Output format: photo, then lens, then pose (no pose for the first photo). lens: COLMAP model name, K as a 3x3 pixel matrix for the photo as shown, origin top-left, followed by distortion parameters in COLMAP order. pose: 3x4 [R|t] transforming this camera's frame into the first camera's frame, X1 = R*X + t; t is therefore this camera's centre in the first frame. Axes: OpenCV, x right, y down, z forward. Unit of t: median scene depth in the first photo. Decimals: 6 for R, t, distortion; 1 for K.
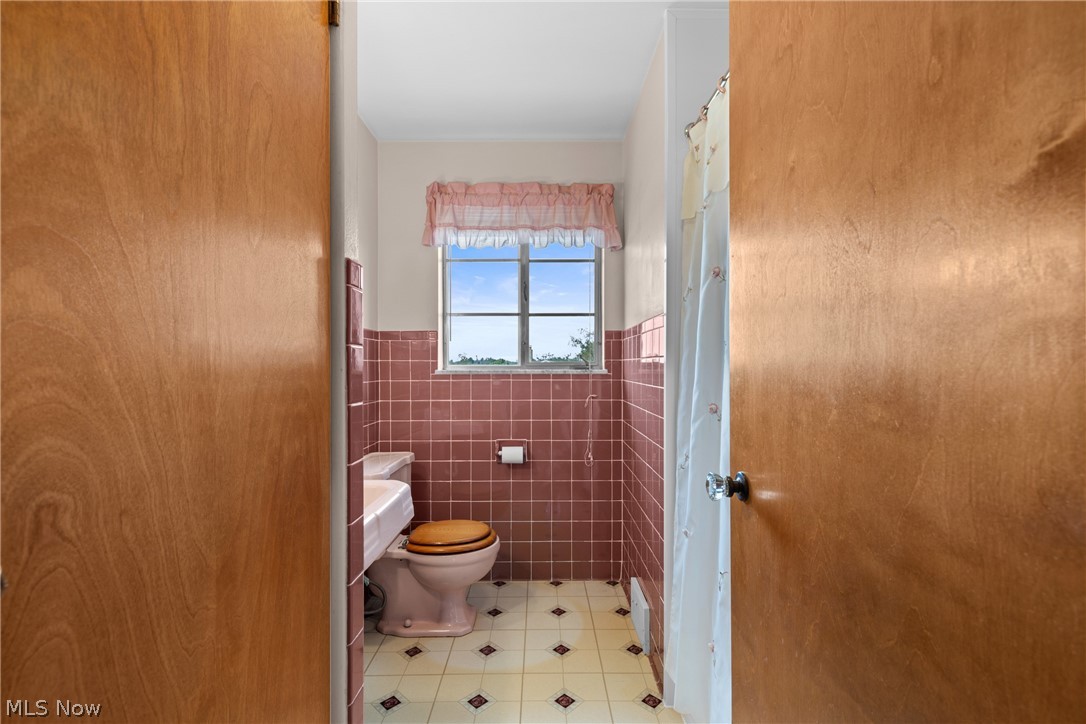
lens RADIAL K [[487.9, 0, 543.7], [0, 487.9, 364.5], [0, 0, 1]] dist [0.002181, -0.000509]
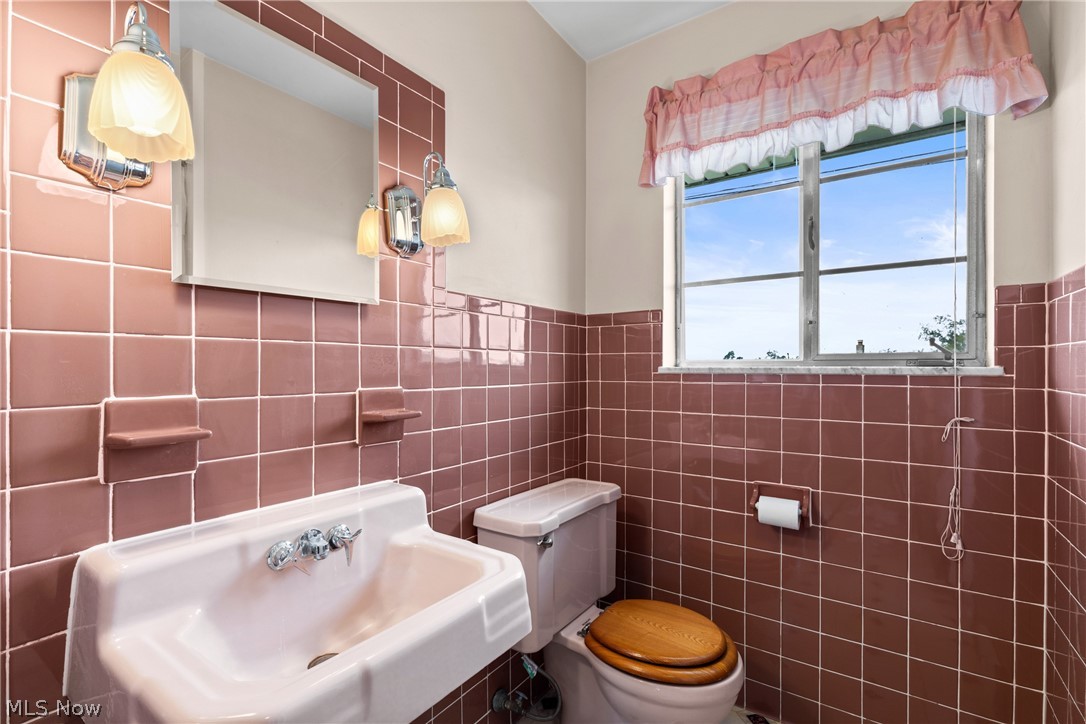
lens RADIAL K [[487.9, 0, 541.2], [0, 487.9, 365.4], [0, 0, 1]] dist [0.002181, -0.000509]
pose [[0.820368, 0.001167, -0.571835, 0.033461], [-0.000257, 0.999999, 0.001672, 0.008335], [0.571836, -0.001225, 0.820367, 0.350057]]
